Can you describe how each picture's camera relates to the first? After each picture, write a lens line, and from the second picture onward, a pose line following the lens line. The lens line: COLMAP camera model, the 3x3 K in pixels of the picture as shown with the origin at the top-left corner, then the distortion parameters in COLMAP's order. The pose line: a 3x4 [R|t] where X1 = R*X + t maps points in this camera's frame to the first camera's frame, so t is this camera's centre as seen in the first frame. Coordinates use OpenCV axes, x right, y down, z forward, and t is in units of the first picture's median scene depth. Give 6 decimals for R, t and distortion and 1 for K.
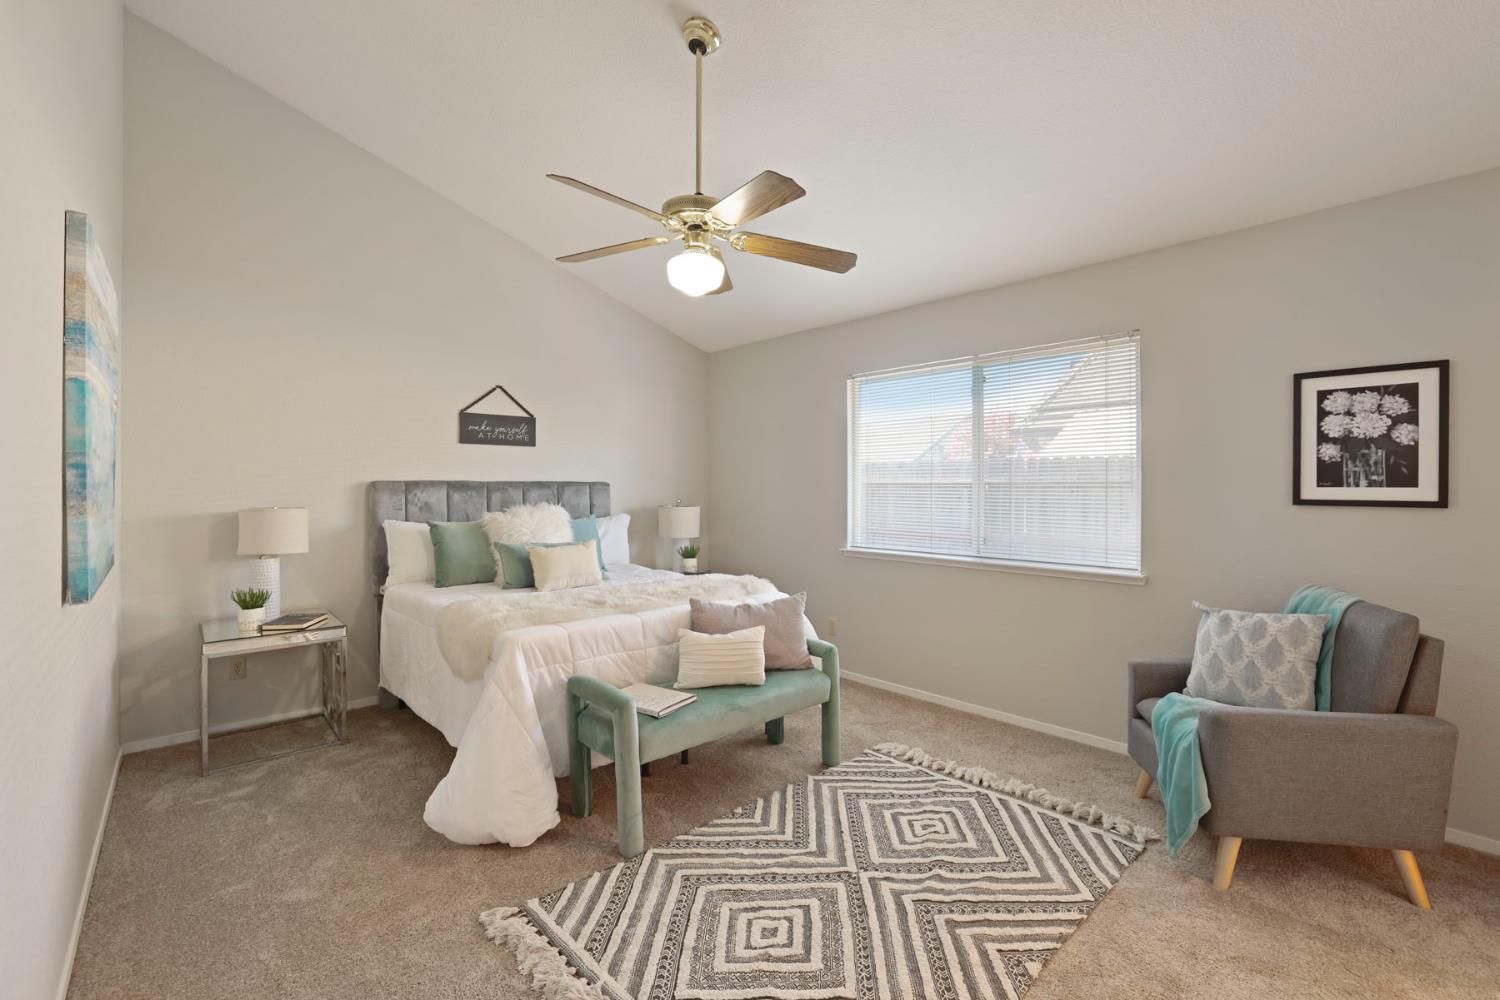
lens RADIAL K [[659.3, 0, 748.0], [0, 659.3, 482.3], [0, 0, 1]] dist [-0.020549, 0.009512]
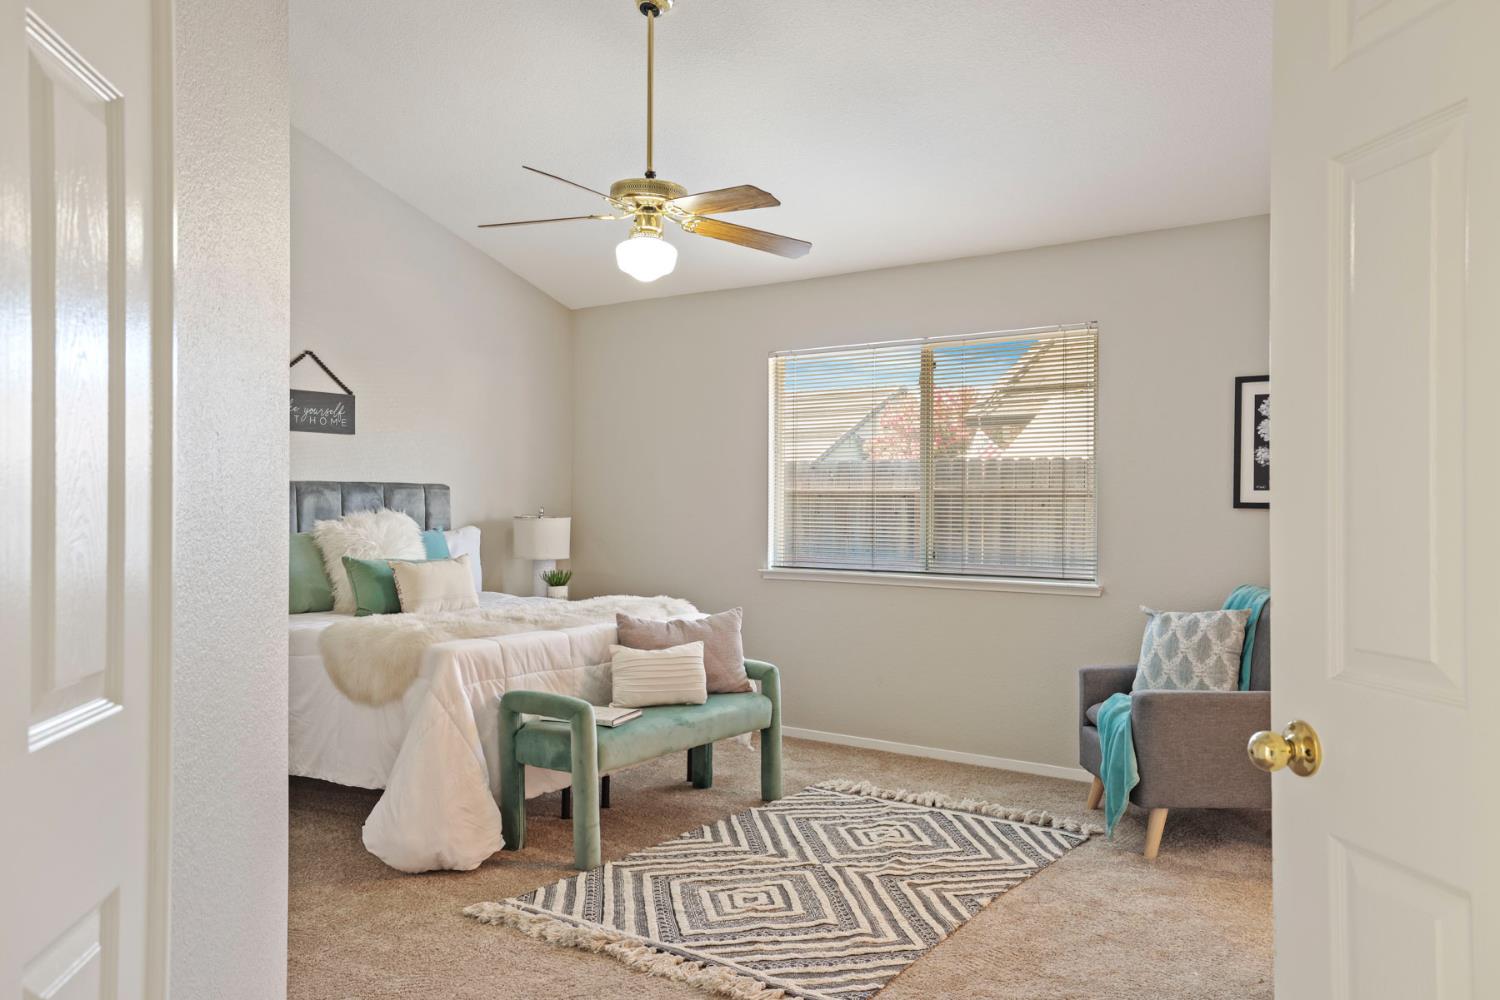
lens RADIAL K [[1150.6, 0, 753.3], [0, 1150.6, 488.5], [0, 0, 1]] dist [0.116873, -0.004324]
pose [[0.980112, 0.006955, 0.198322, -0.251624], [-0.005741, 0.999961, -0.006697, 0.021362], [-0.198361, 0.005425, 0.980114, -0.635542]]
